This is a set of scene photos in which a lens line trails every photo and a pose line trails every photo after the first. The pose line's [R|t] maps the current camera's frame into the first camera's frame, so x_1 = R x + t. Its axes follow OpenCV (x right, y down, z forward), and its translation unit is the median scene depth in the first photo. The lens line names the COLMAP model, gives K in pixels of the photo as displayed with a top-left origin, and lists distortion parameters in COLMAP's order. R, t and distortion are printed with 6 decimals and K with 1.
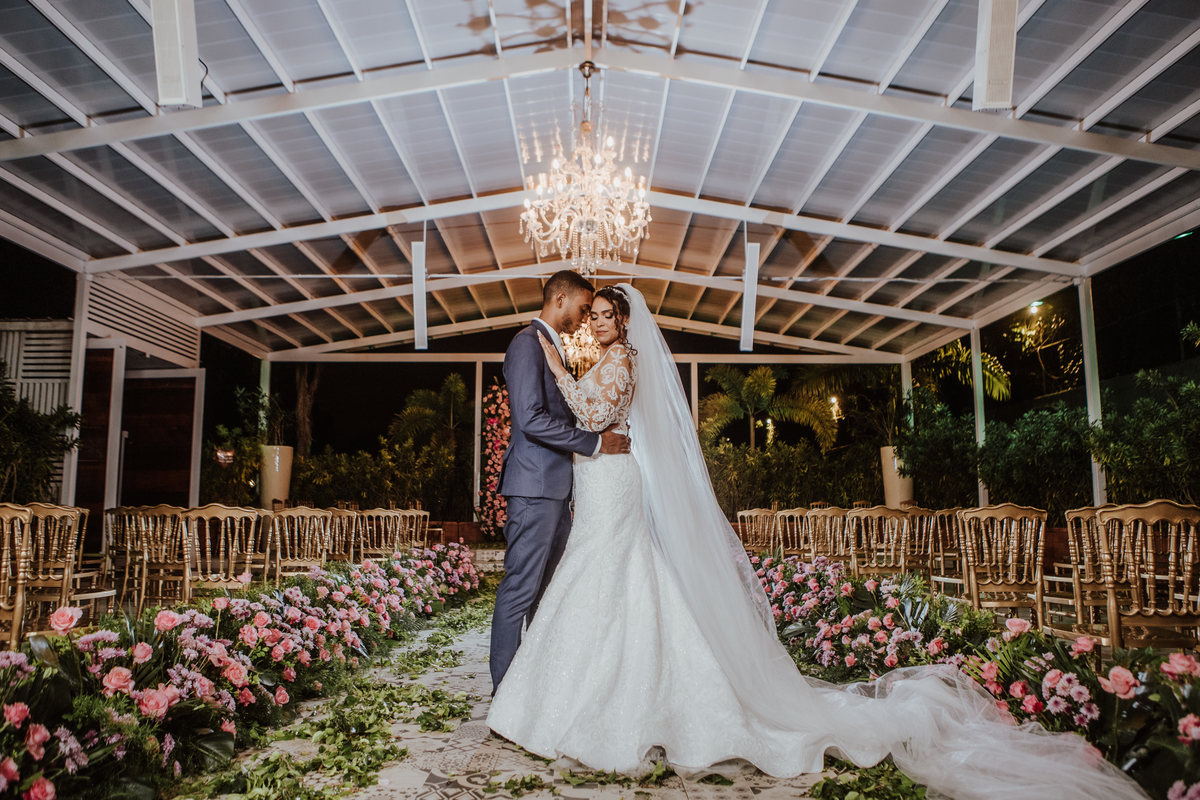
lens RADIAL K [[864.8, 0, 600.0], [0, 864.8, 400.0], [0, 0, 1]] dist [-0.087636, 0.057673]
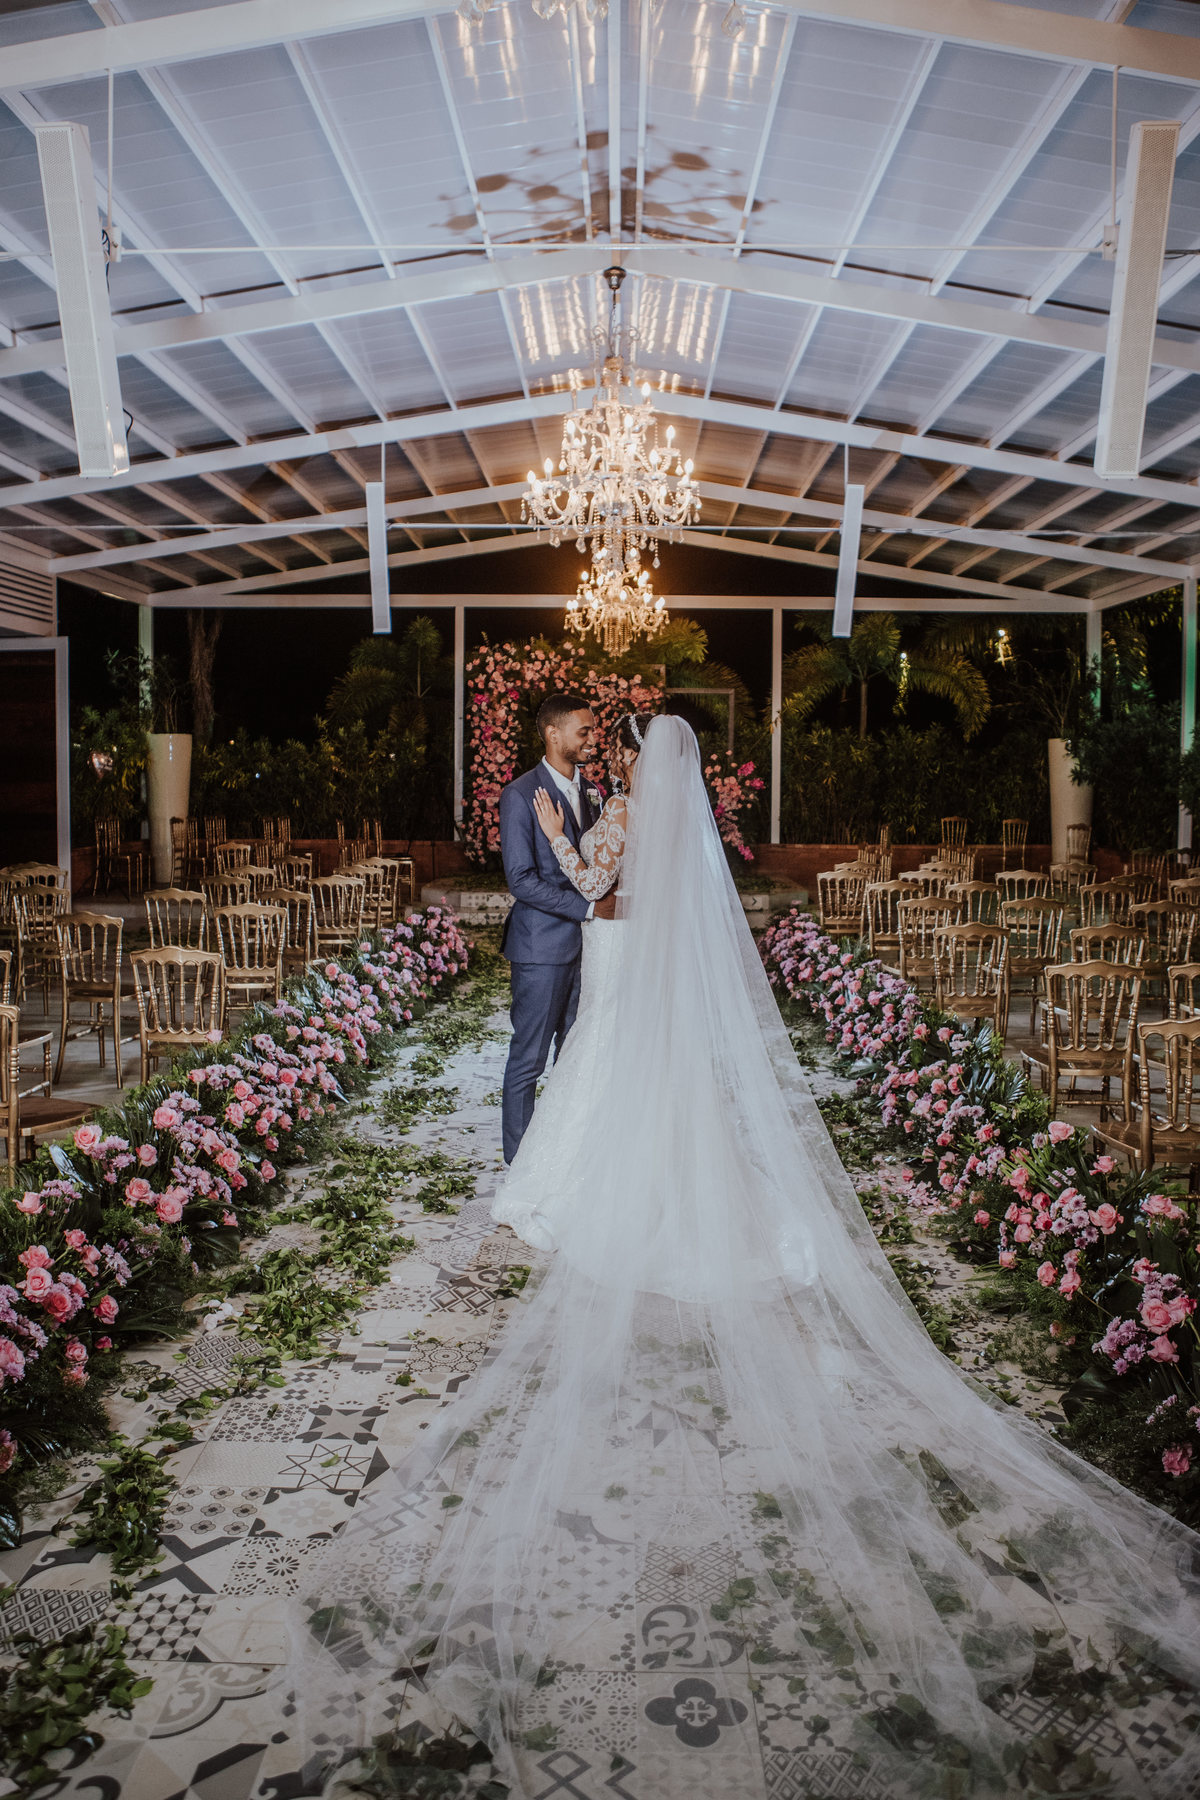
lens RADIAL K [[1297.2, 0, 613.6], [0, 1297.2, 867.2], [0, 0, 1]] dist [-0.087636, 0.057673]
pose [[0.999783, 0.007859, -0.019315, 0.008465], [-0.004346, 0.984448, 0.175623, -0.091887], [0.020395, -0.175501, 0.984268, -0.124438]]
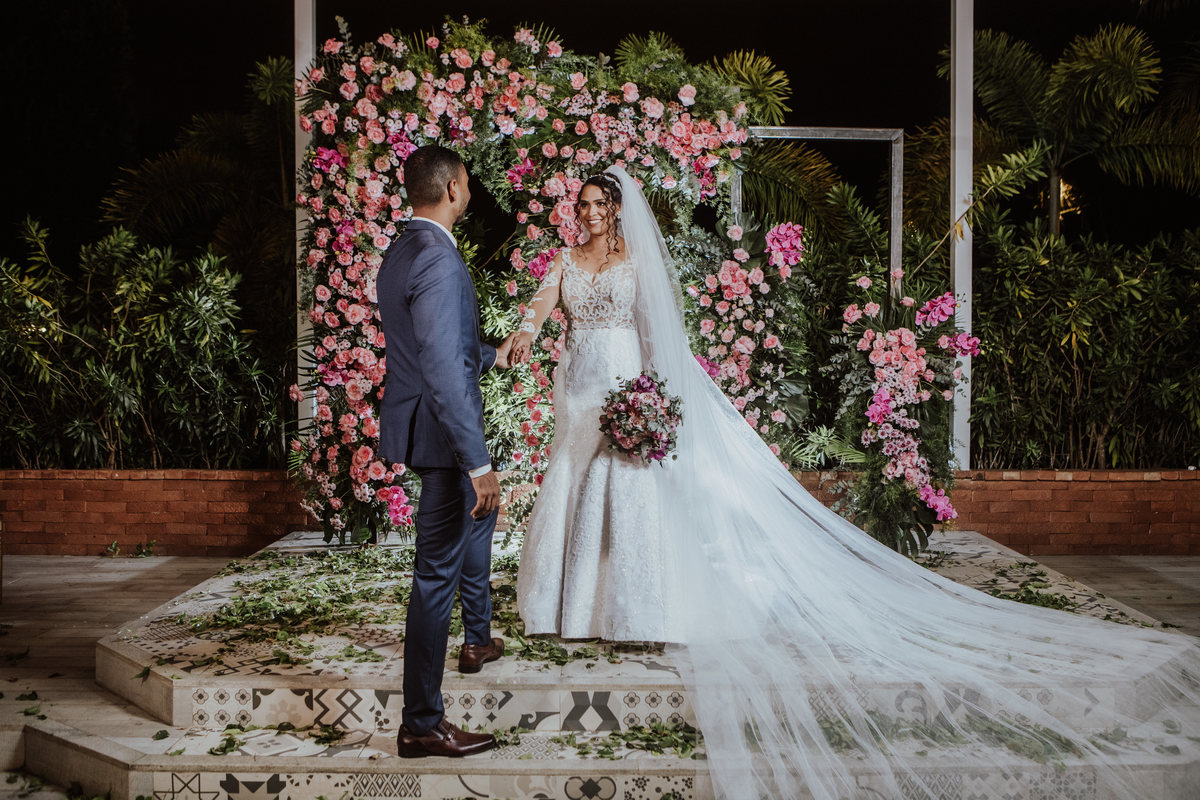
lens RADIAL K [[1664.1, 0, 600.0], [0, 1664.1, 400.0], [0, 0, 1]] dist [-0.031836, -0.012098]
pose [[0.999681, -0.002769, -0.025099, -0.052667], [0.006115, 0.990935, 0.134205, 0.114554], [0.024500, -0.134315, 0.990636, 1.522613]]
